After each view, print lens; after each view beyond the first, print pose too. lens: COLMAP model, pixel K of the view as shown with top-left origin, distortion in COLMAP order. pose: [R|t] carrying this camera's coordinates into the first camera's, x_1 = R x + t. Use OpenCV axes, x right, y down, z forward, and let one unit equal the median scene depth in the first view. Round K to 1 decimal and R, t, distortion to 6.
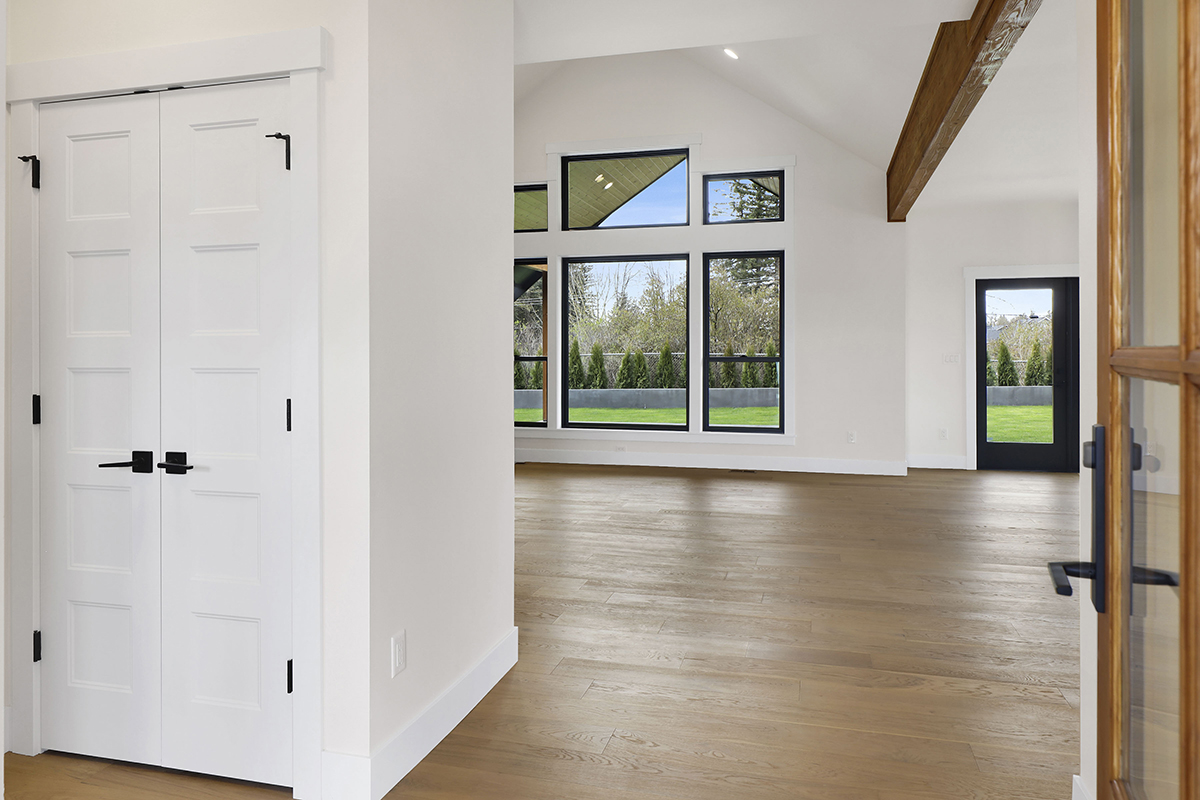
lens RADIAL K [[819.9, 0, 605.9], [0, 819.9, 350.6], [0, 0, 1]] dist [0.010581, -0.011402]
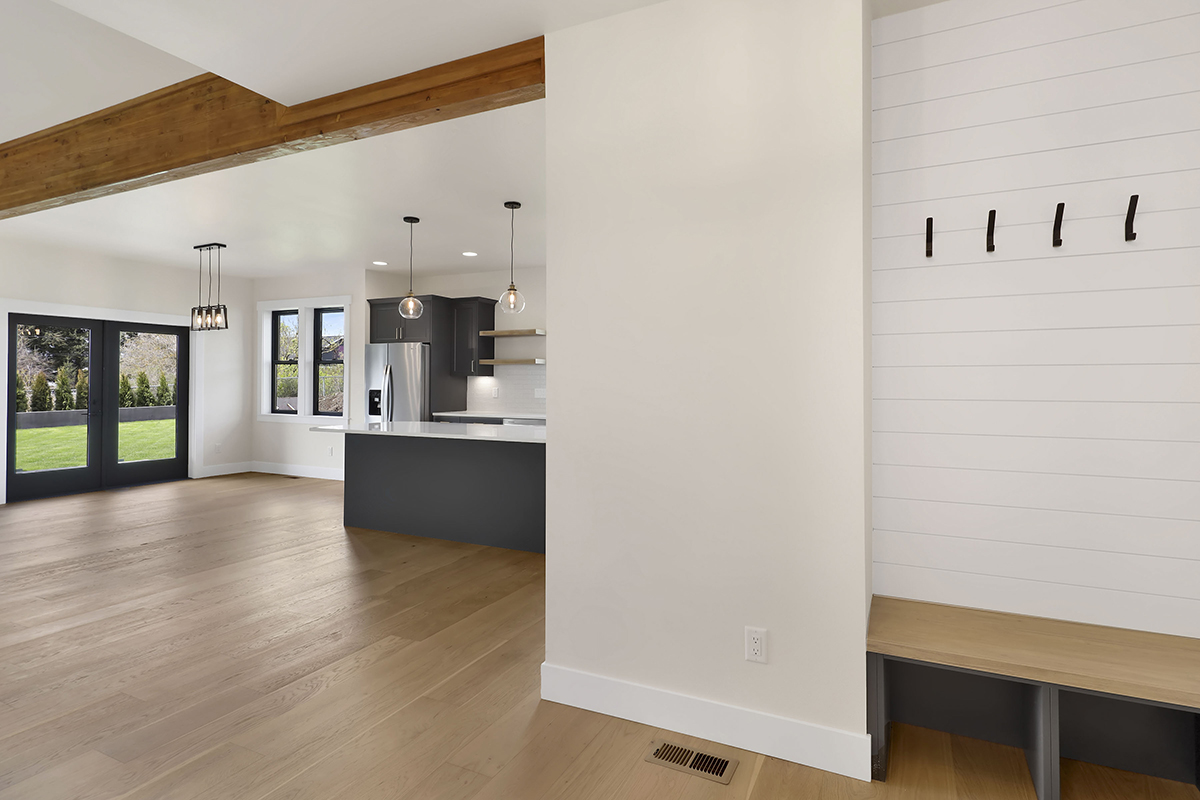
lens RADIAL K [[588.6, 0, 625.8], [0, 588.6, 377.5], [0, 0, 1]] dist [0.004907, -0.003764]
pose [[0.158443, 0.009904, 0.987318, -0.126567], [-0.002888, 0.999950, -0.009568, -0.004796], [-0.987364, -0.001335, 0.158464, 0.152439]]
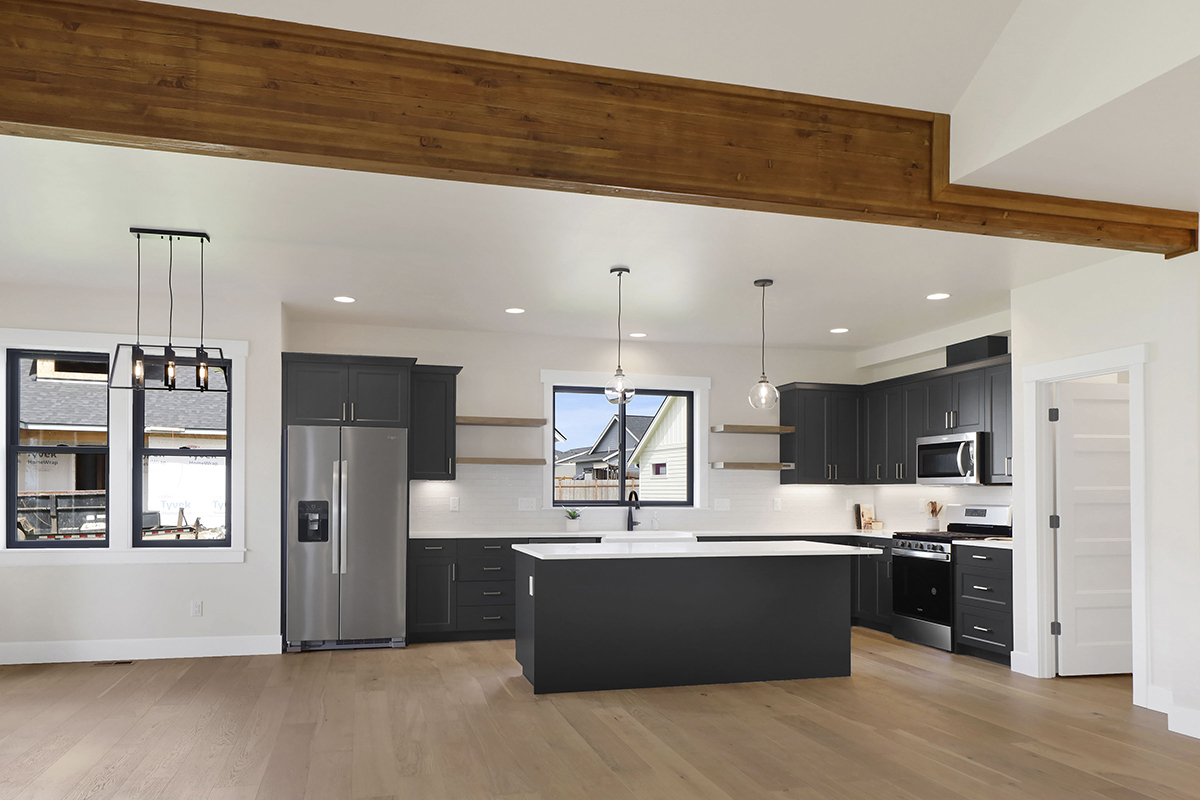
lens RADIAL K [[819.9, 0, 606.0], [0, 819.9, 504.8], [0, 0, 1]] dist [0.010581, -0.011402]
pose [[-0.500335, -0.010222, 0.865772, -0.108211], [-0.004572, 0.999948, 0.009164, 0.002075], [-0.865820, 0.000626, -0.500355, 0.779848]]
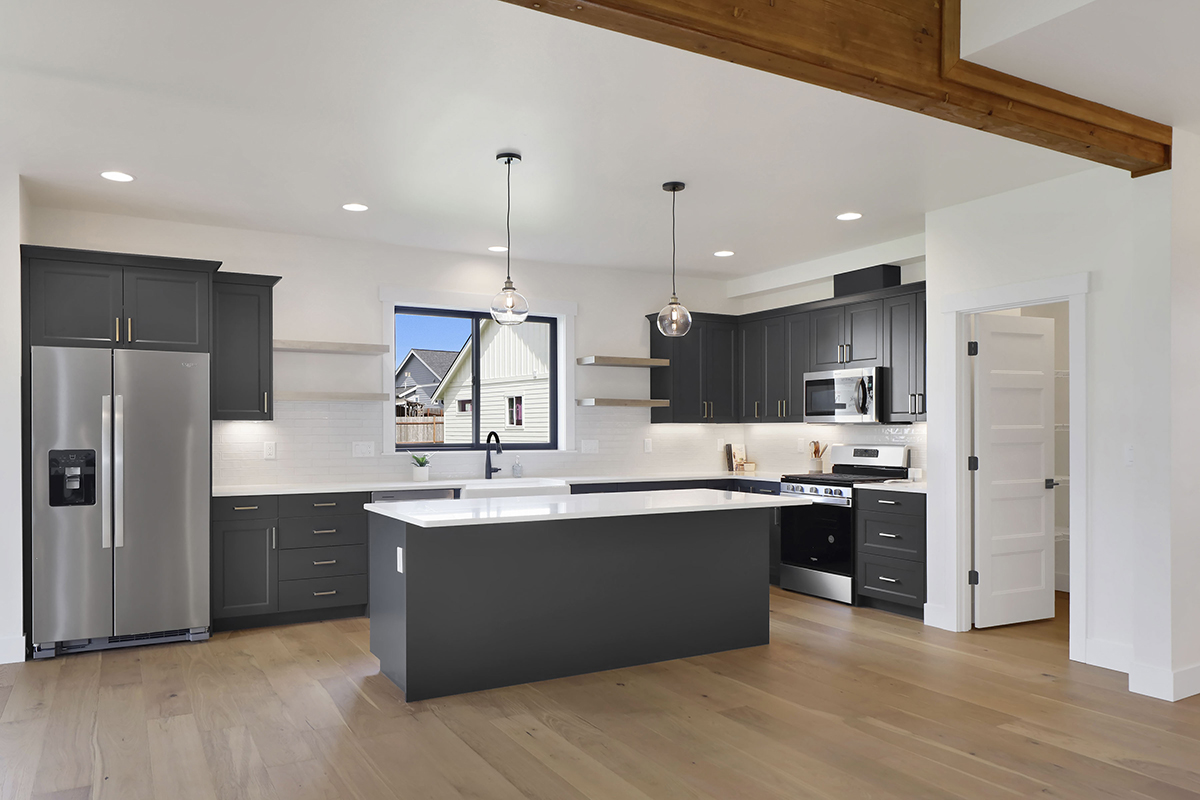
lens RADIAL K [[819.9, 0, 601.9], [0, 819.9, 439.0], [0, 0, 1]] dist [0.010581, -0.011402]
pose [[-0.695163, -0.002628, 0.718847, 0.031913], [0.002840, 0.999975, 0.006402, -0.003005], [-0.718846, 0.006492, -0.695139, 0.763874]]
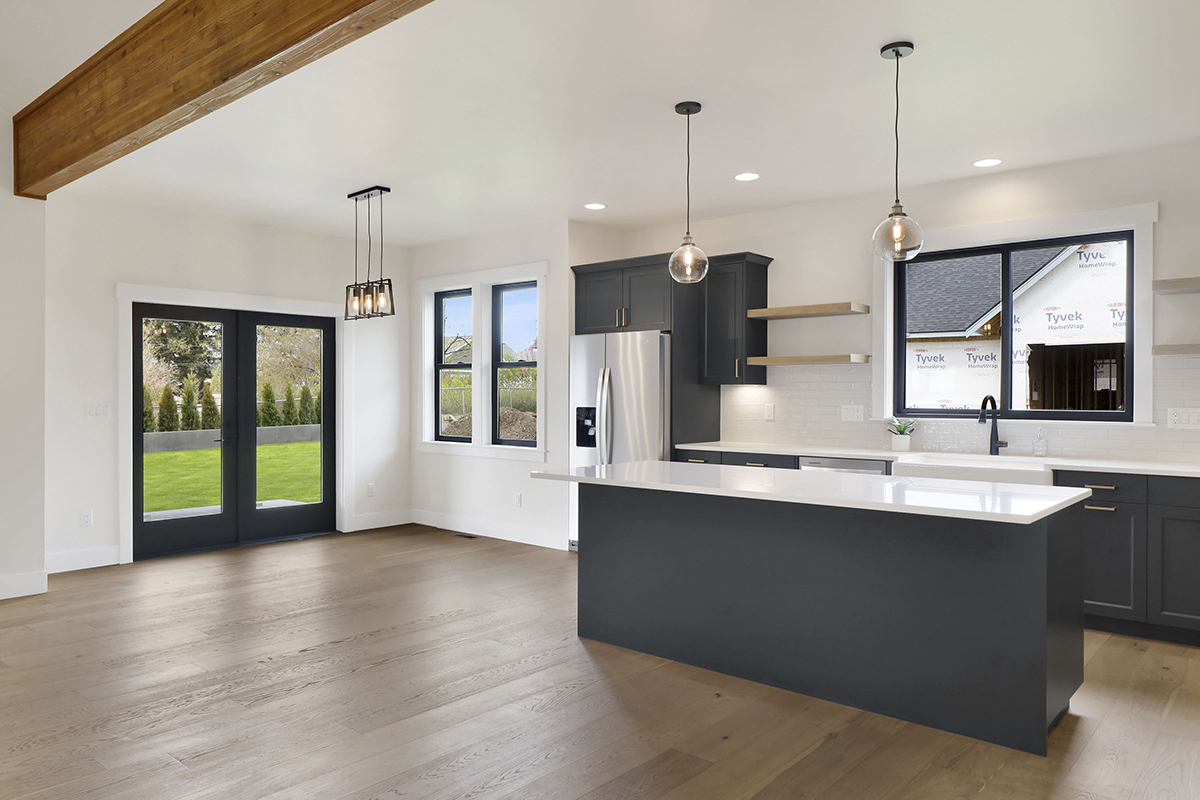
lens RADIAL K [[819.9, 0, 590.6], [0, 819.9, 400.6], [0, 0, 1]] dist [0.010581, -0.011402]
pose [[0.447511, -0.003044, 0.894273, -0.021702], [-0.002643, 0.999985, 0.004726, -0.003320], [-0.894275, -0.004479, 0.447496, 0.299496]]
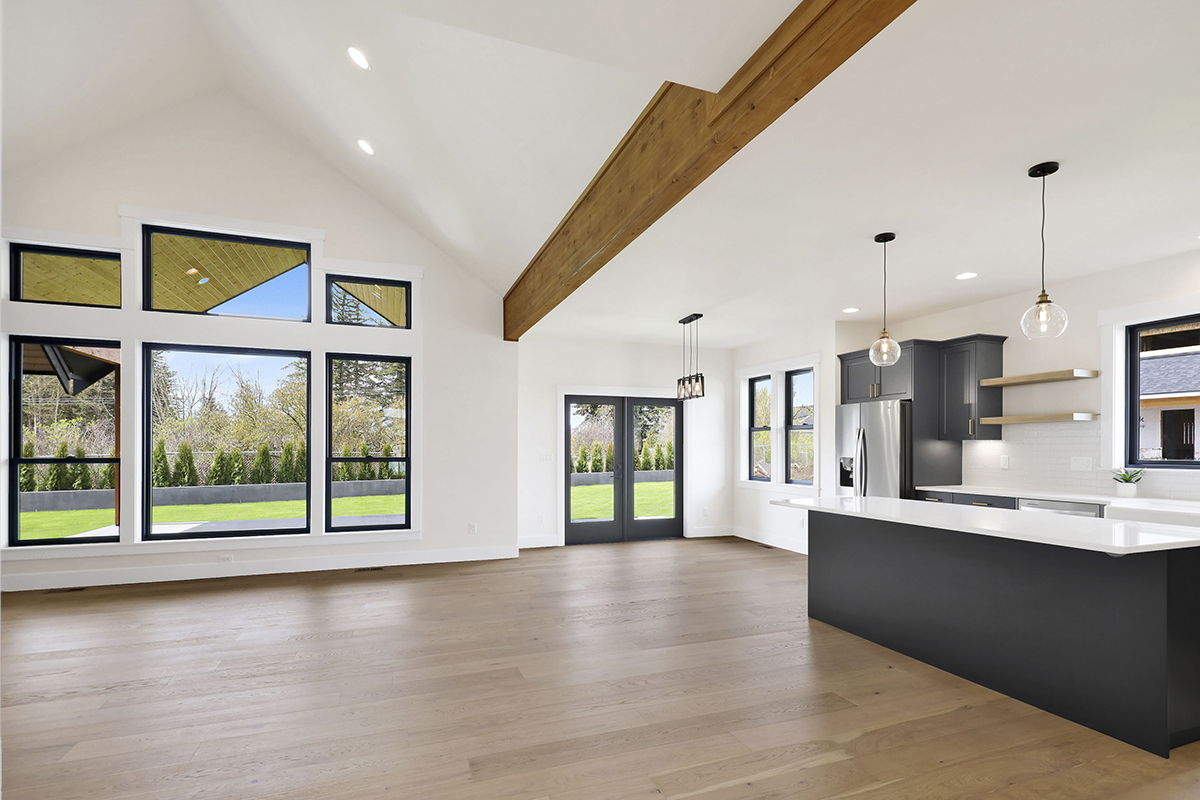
lens RADIAL K [[588.6, 0, 625.2], [0, 588.6, 449.4], [0, 0, 1]] dist [0.004907, -0.003764]
pose [[0.805674, 0.002175, 0.592355, -0.011996], [-0.002574, 0.999997, -0.000171, -0.002771], [-0.592354, -0.001388, 0.805677, 0.209451]]
